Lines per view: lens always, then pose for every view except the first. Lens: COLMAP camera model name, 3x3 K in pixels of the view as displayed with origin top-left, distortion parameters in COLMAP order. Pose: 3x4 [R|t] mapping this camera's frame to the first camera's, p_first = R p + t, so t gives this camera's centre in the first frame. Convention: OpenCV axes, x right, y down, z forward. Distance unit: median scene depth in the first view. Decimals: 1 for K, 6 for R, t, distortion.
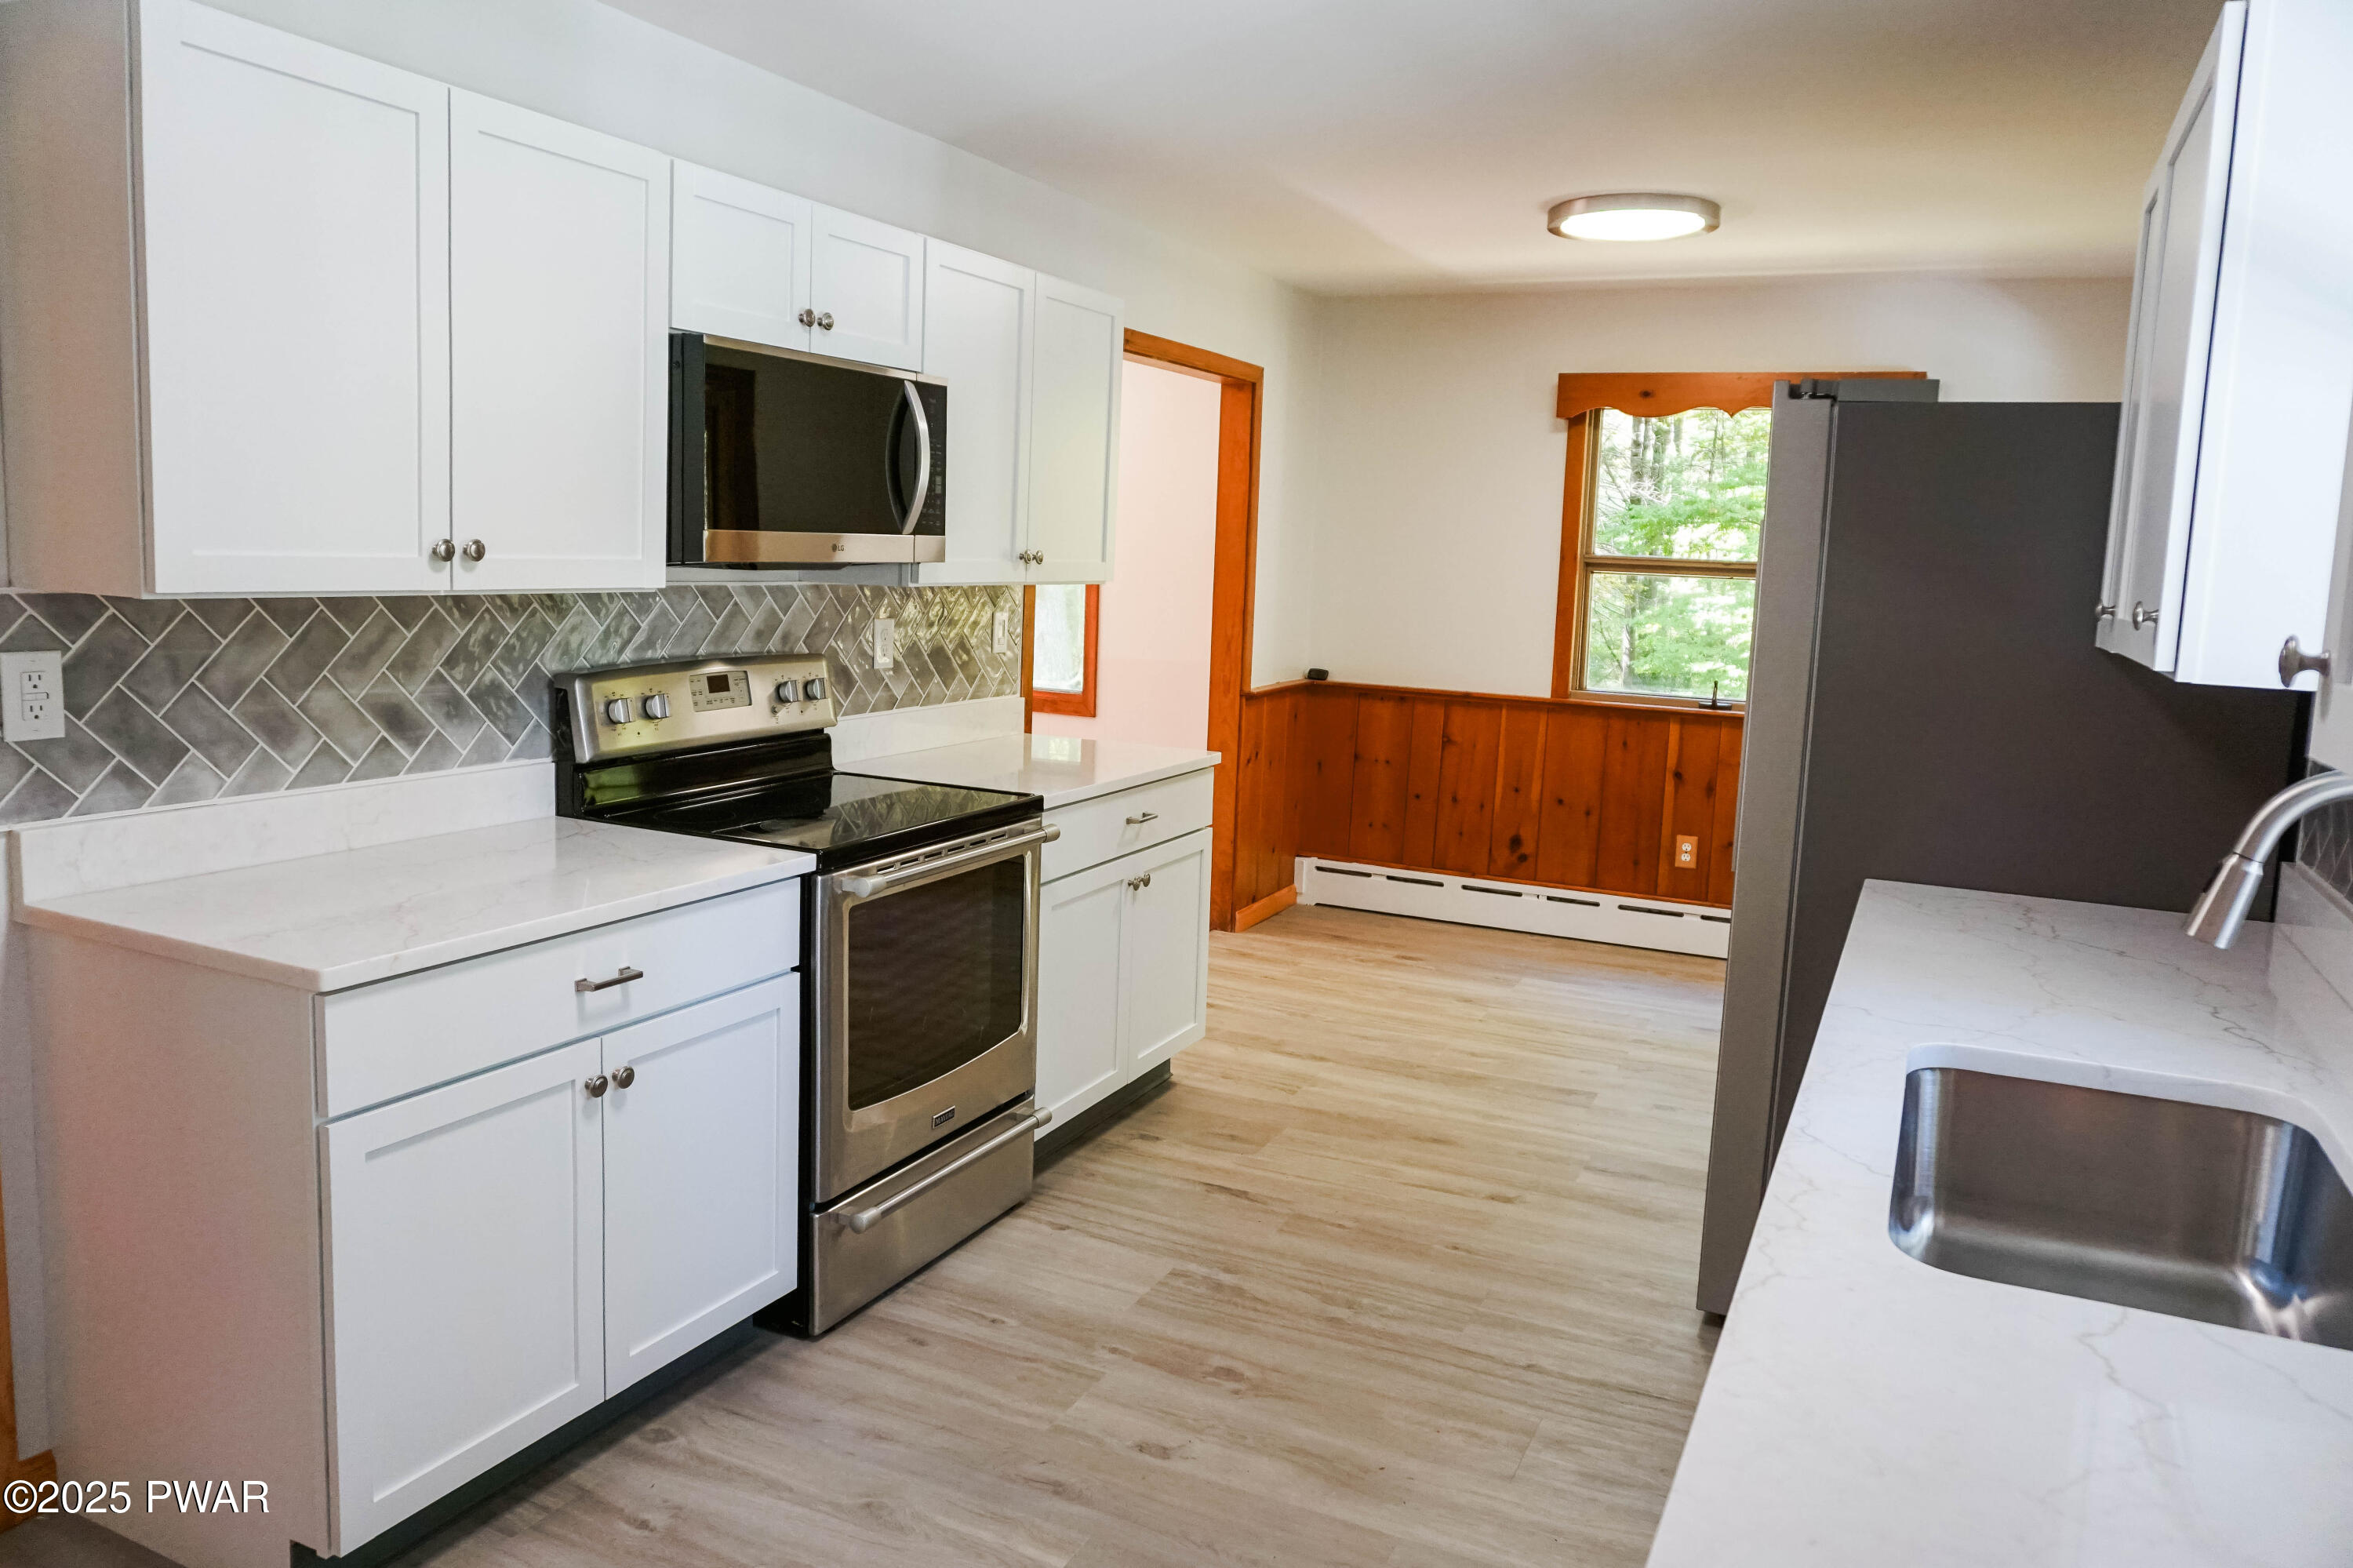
lens RADIAL K [[1636.8, 0, 1183.3], [0, 1636.8, 751.7], [0, 0, 1]] dist [-0.059319, 0.045983]
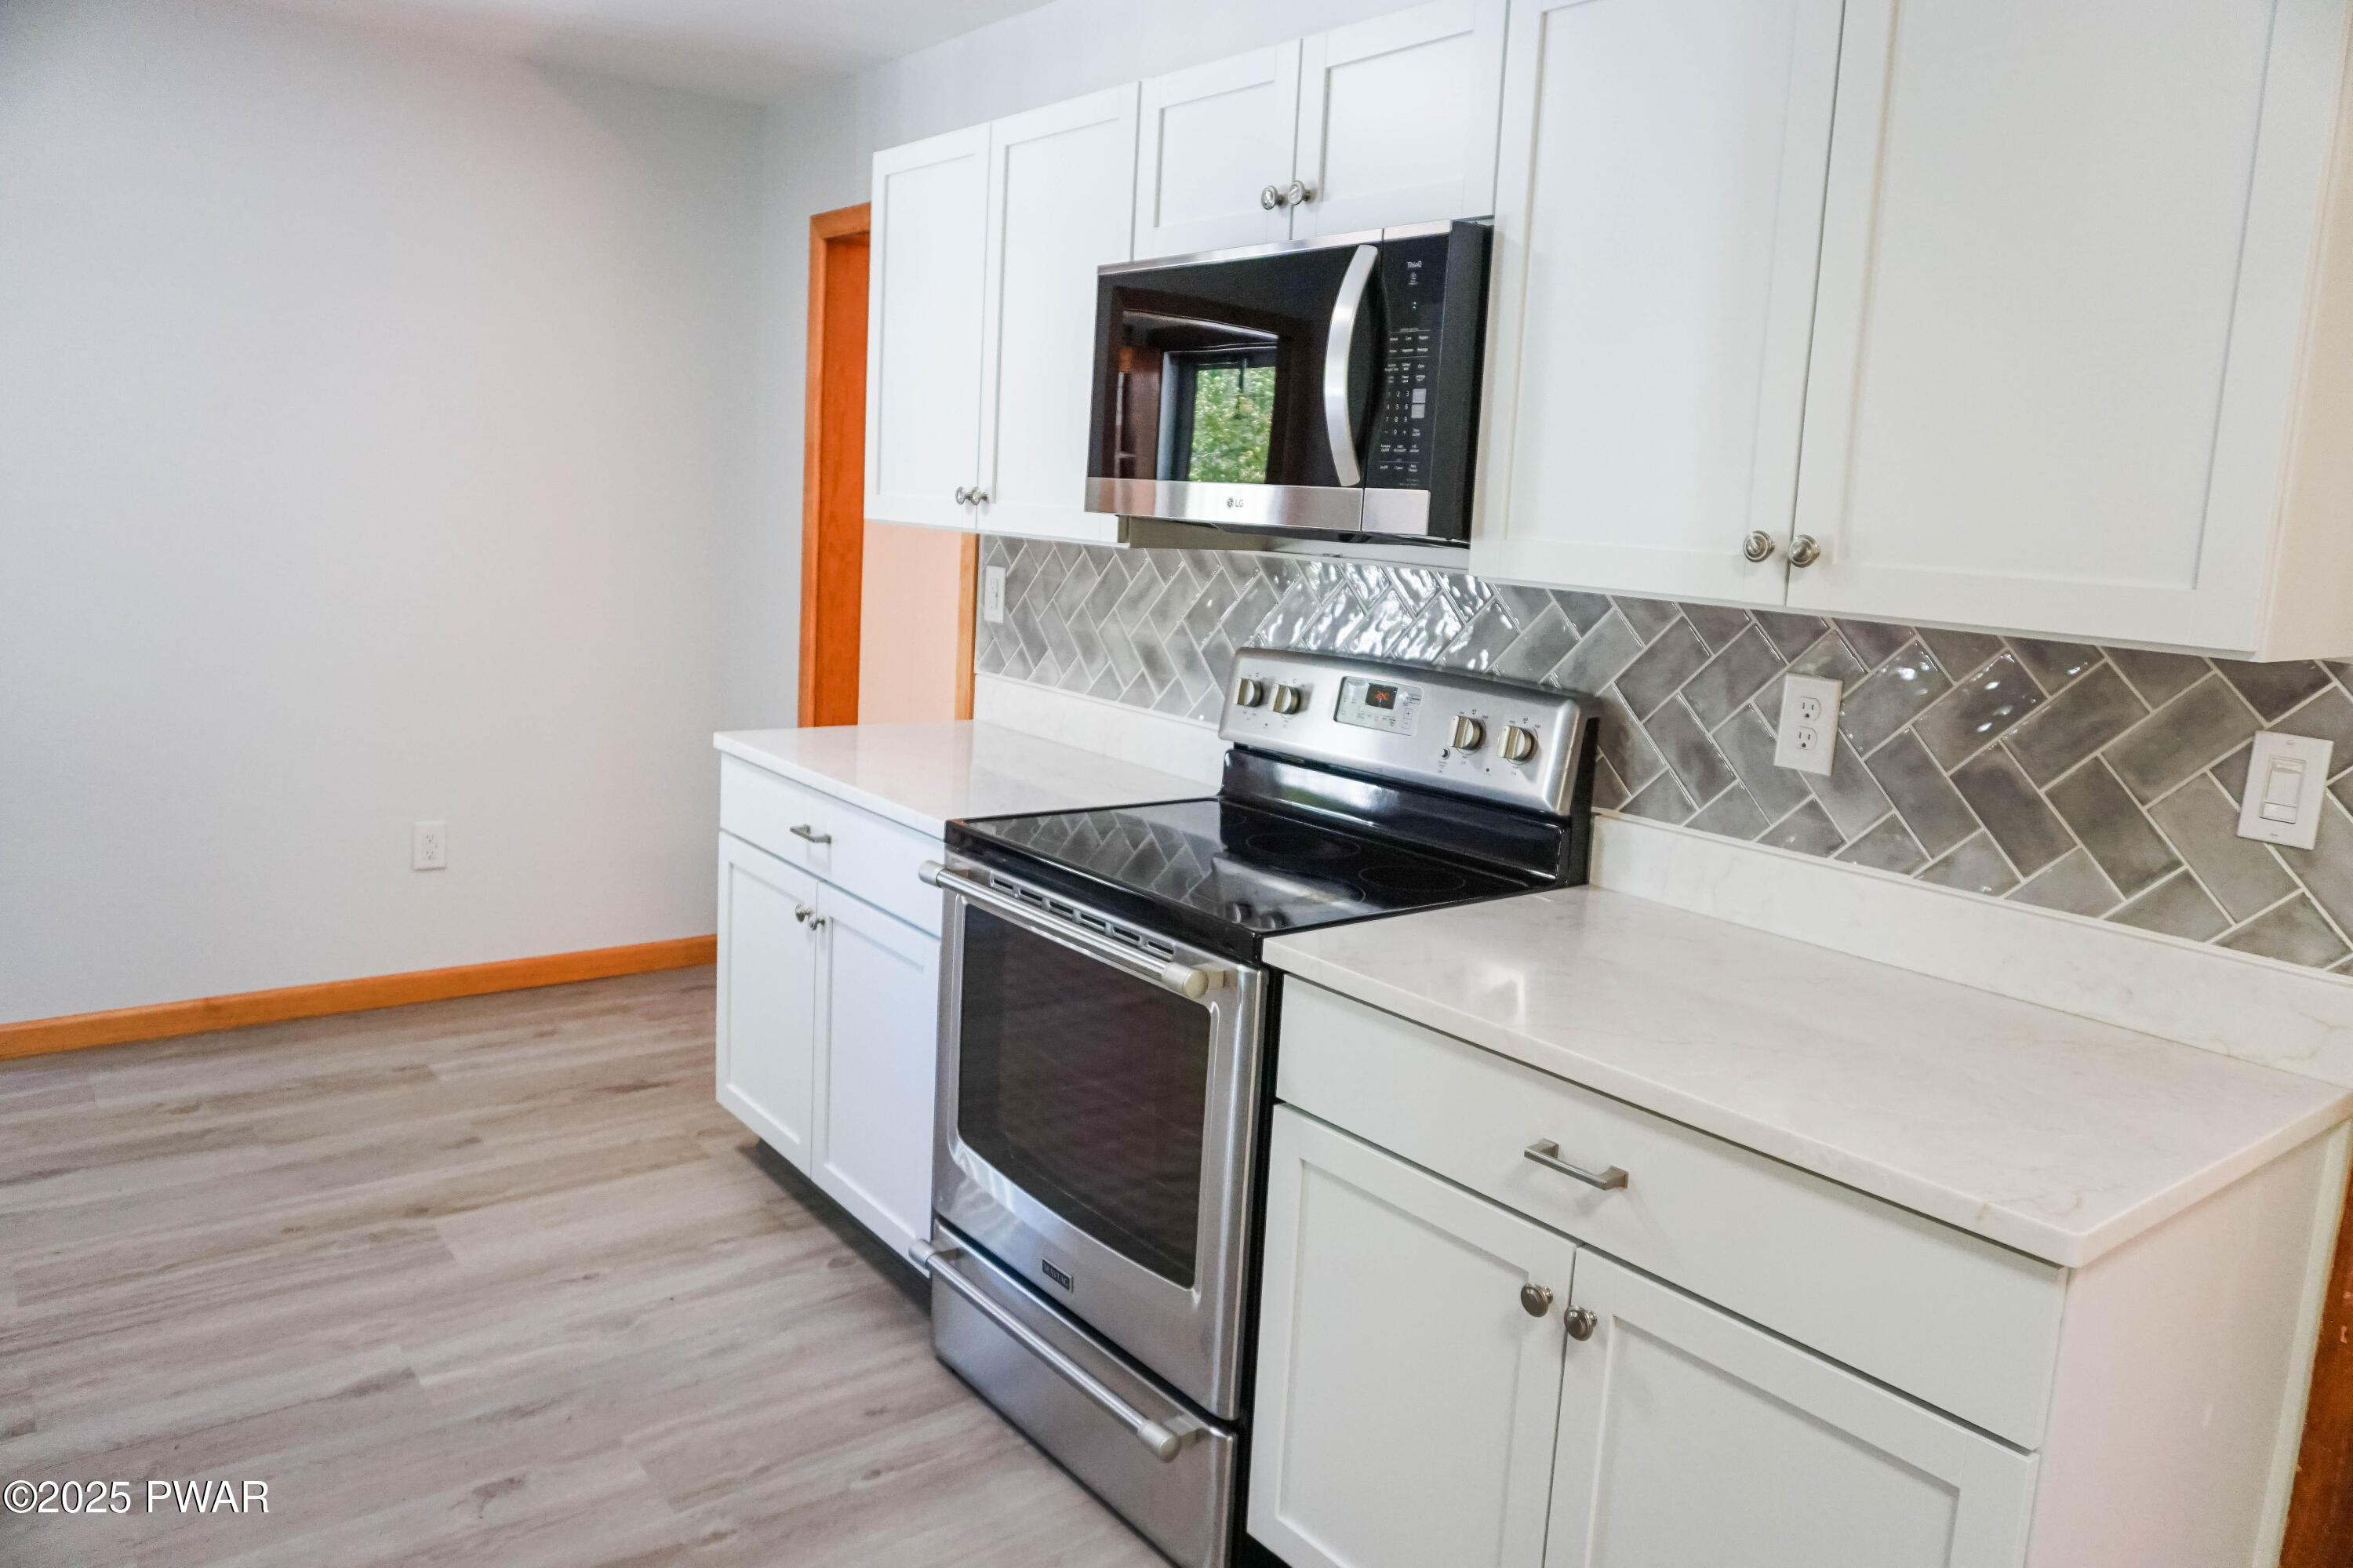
lens RADIAL K [[1636.8, 0, 1183.3], [0, 1636.8, 751.7], [0, 0, 1]] dist [-0.059319, 0.045983]
pose [[-0.437965, 0.069145, -0.896329, 0.501937], [-0.190619, 0.967224, 0.167755, -0.143962], [0.878550, 0.244328, -0.410430, 1.402438]]
